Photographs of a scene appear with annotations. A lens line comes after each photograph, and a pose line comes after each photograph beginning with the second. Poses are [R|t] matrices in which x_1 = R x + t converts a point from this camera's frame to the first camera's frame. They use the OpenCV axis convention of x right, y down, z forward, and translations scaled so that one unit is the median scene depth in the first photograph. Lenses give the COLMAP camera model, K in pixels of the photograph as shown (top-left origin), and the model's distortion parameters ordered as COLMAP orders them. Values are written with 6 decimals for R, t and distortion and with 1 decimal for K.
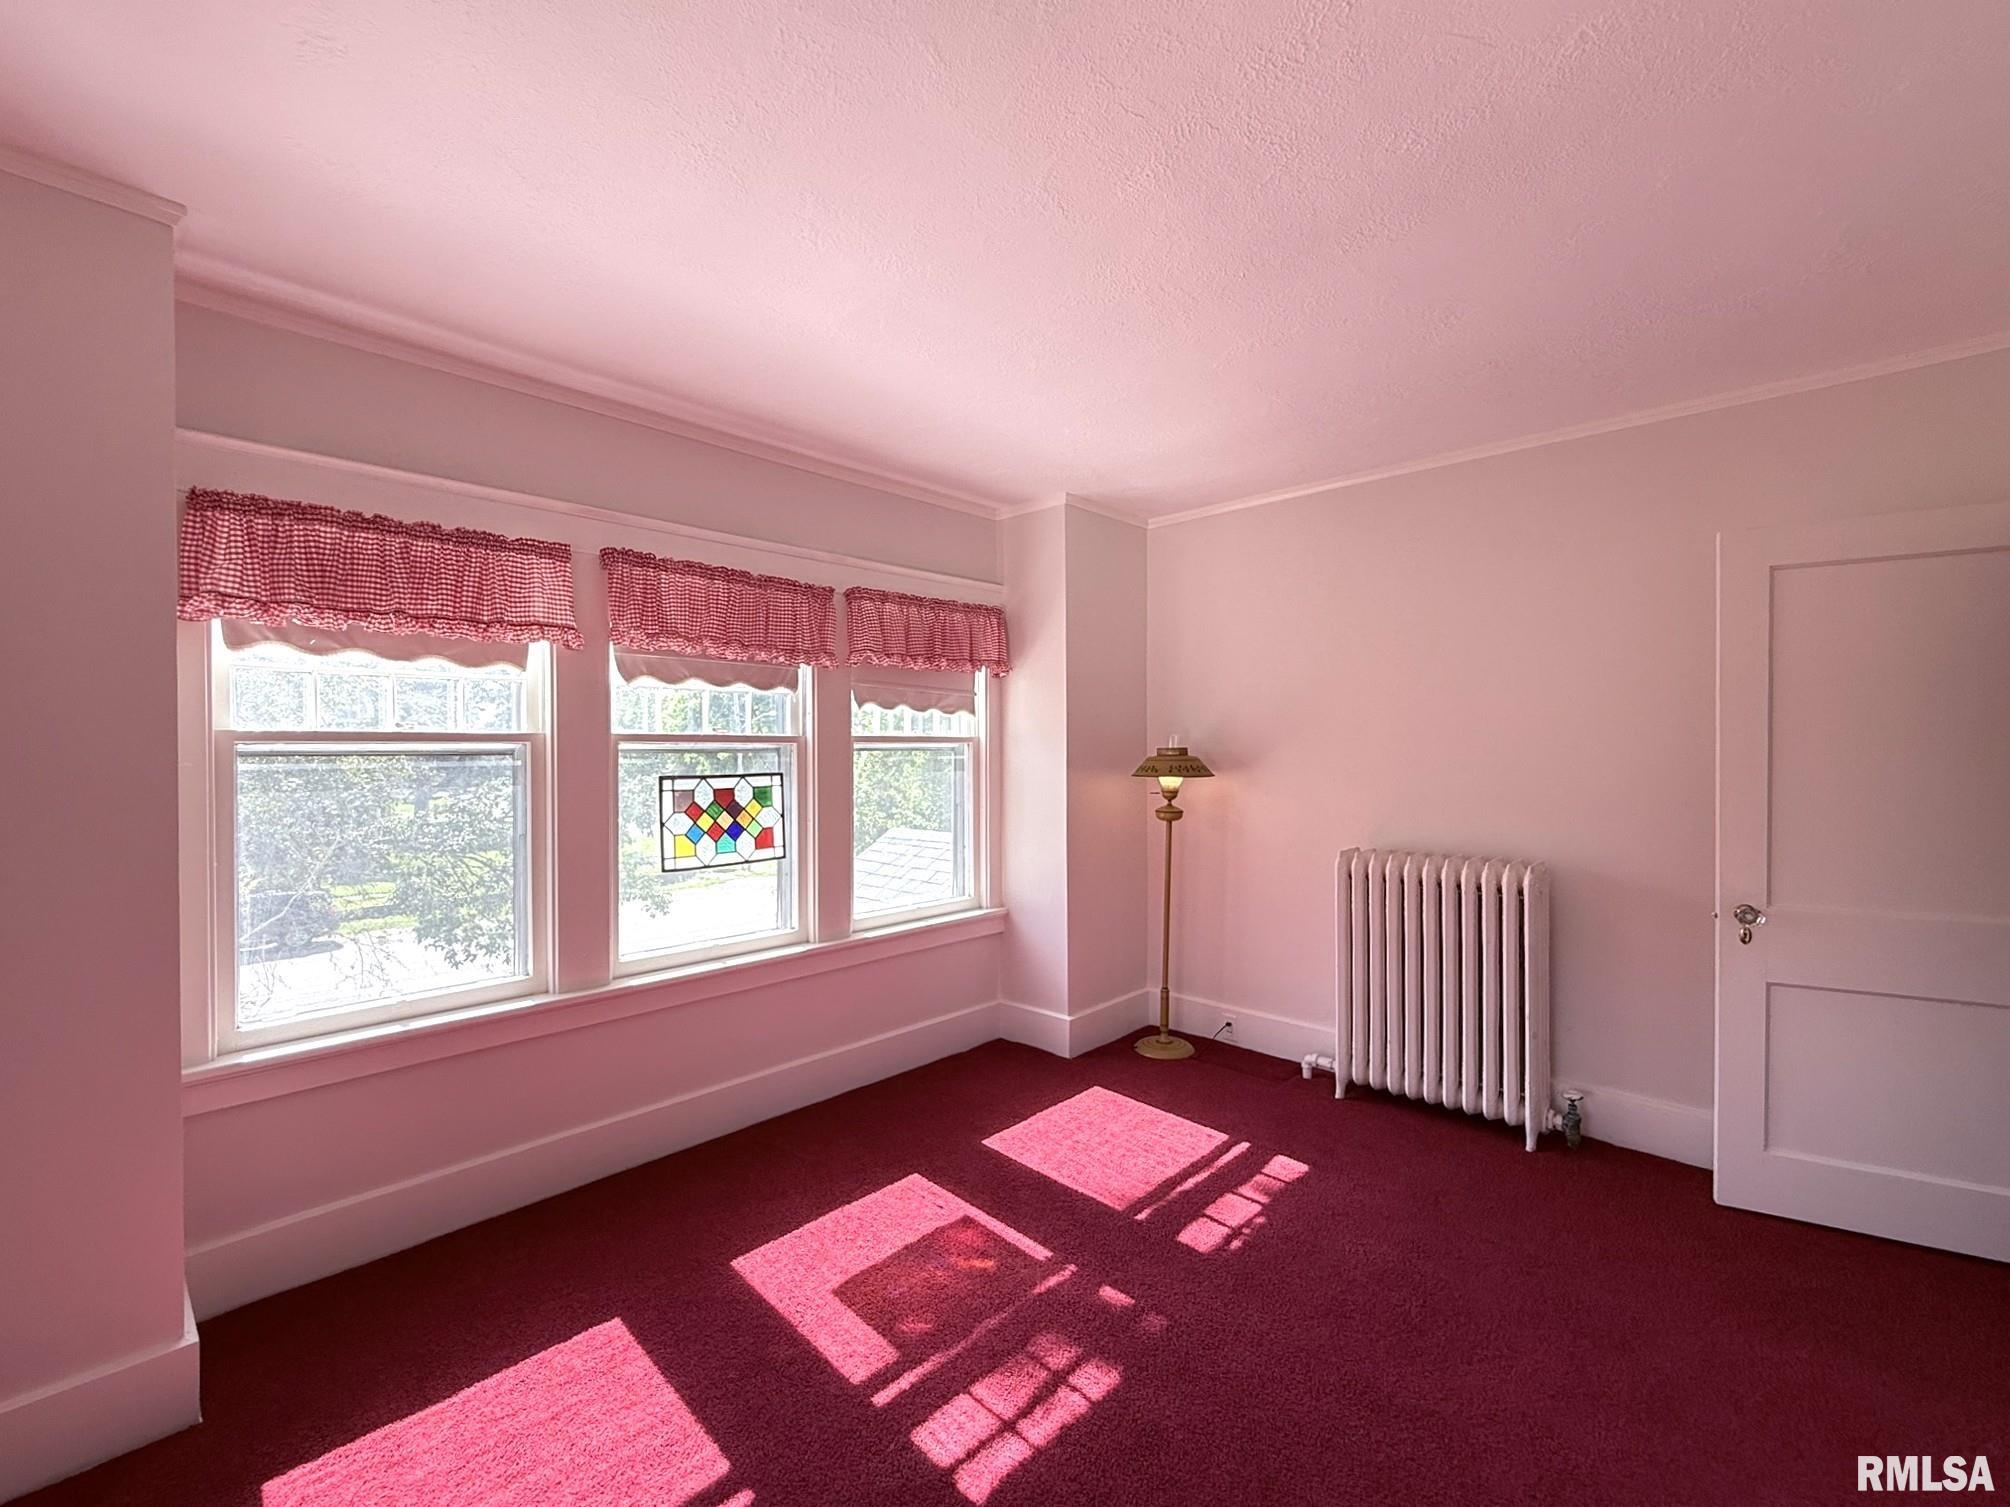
lens RADIAL K [[809.1, 0, 1005.0], [0, 809.1, 753.5], [0, 0, 1]] dist [-0.000151, -0.000525]
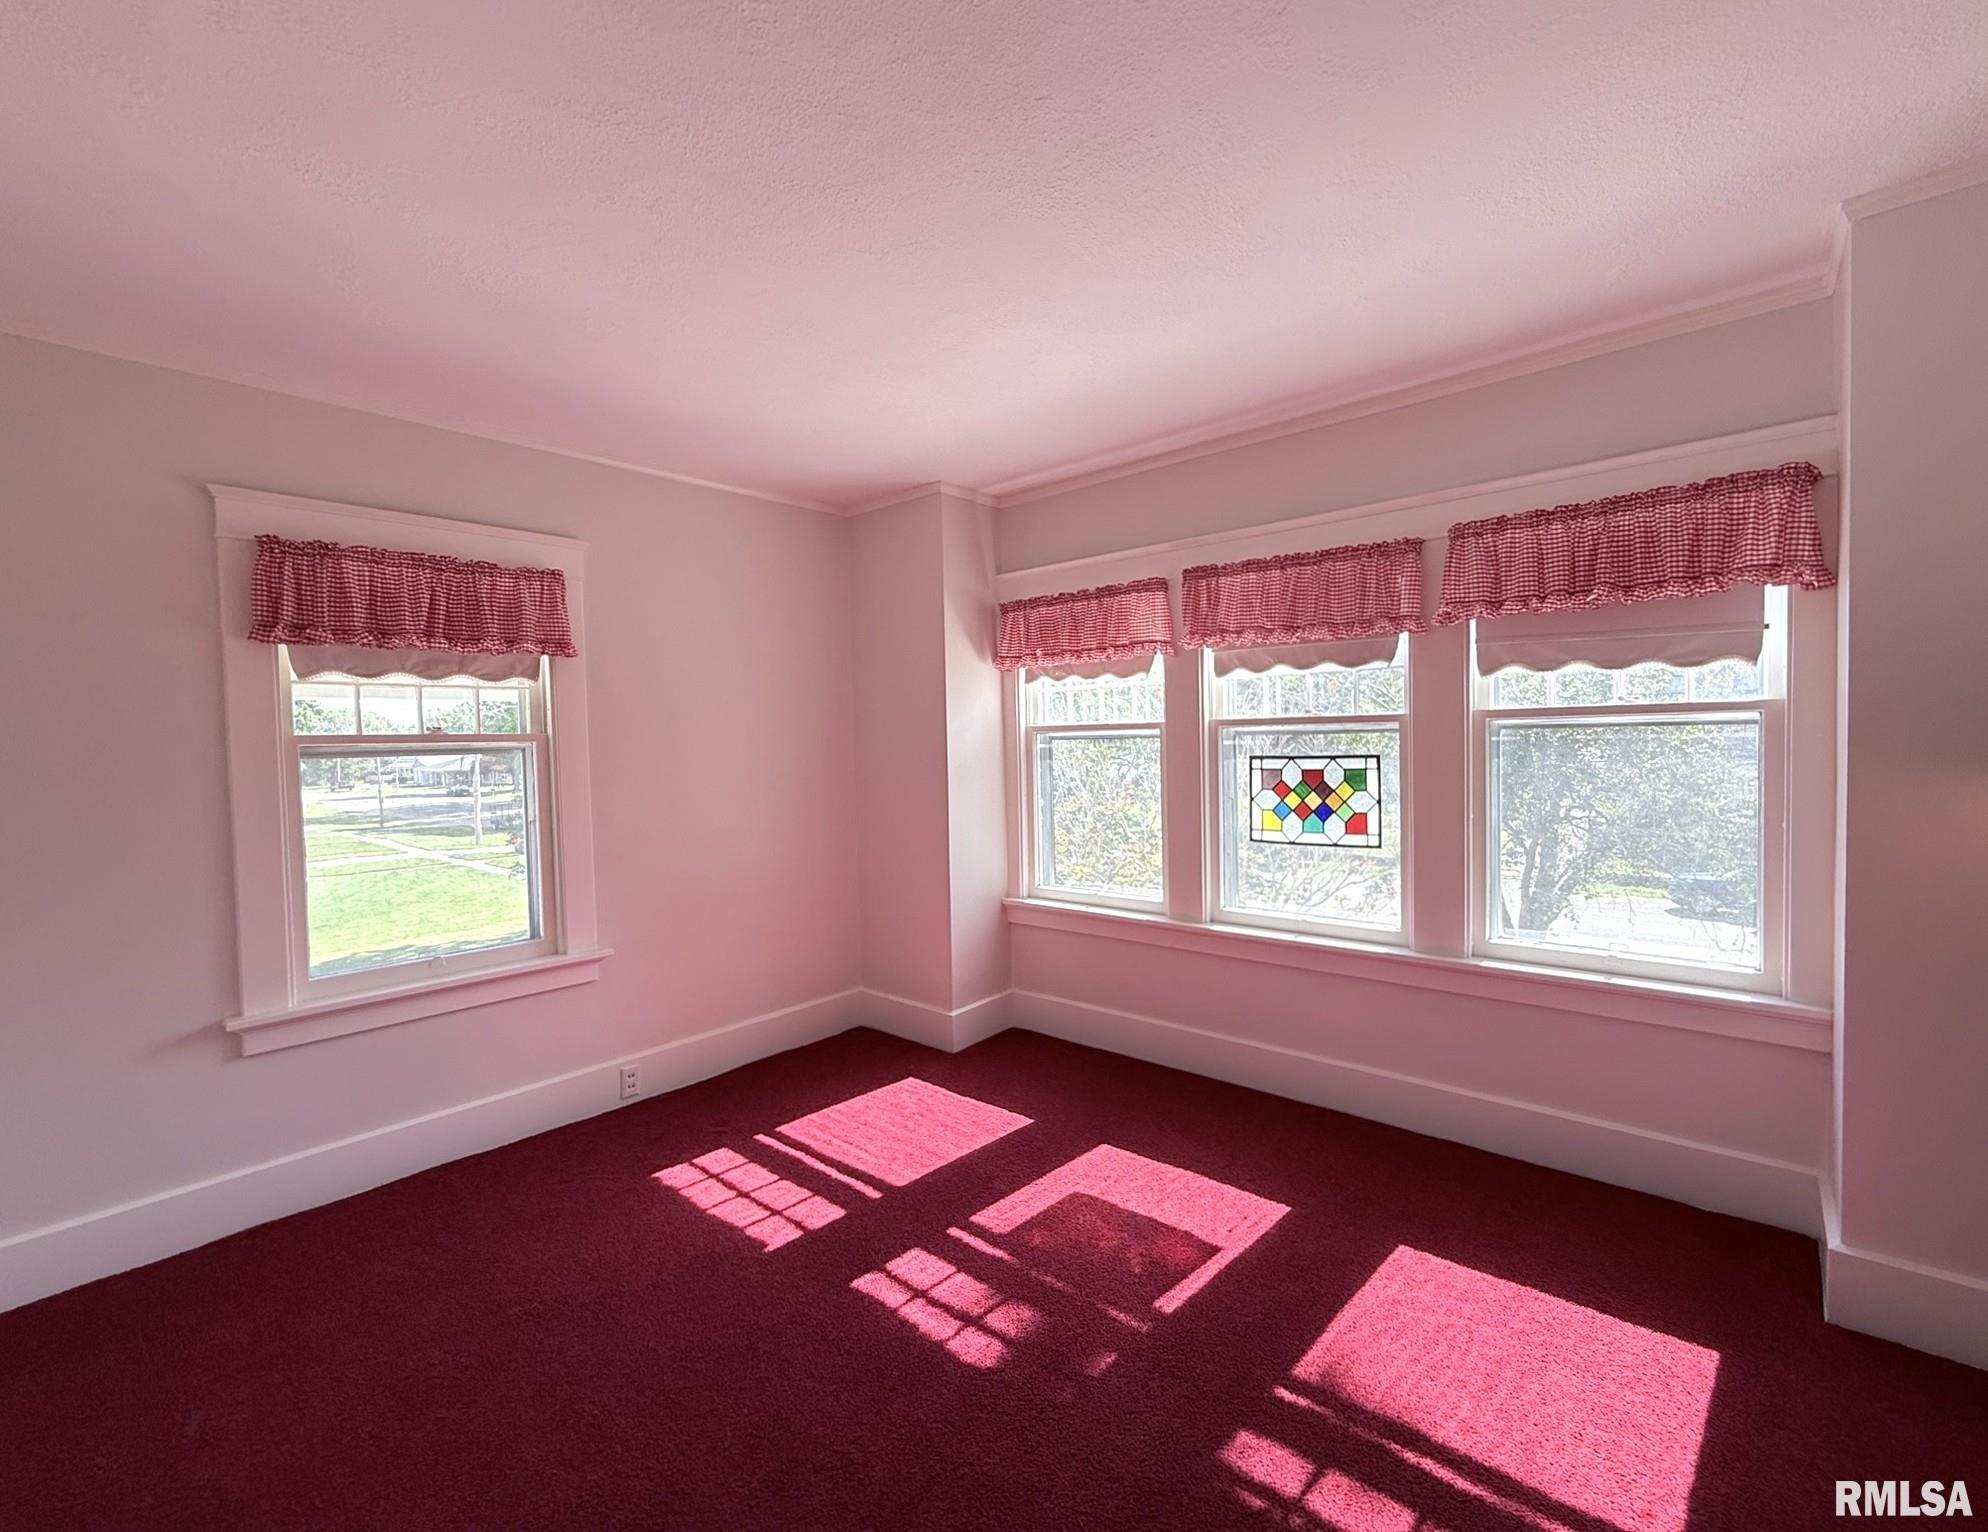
lens RADIAL K [[899.5, 0, 1130.7], [0, 899.5, 764.1], [0, 0, 1]] dist [-0.001748, -0.000177]
pose [[0.124171, 0.034542, -0.991659, 0.777010], [0.017648, 0.999159, 0.037013, -0.009601], [0.992104, -0.022097, 0.123457, 0.662637]]
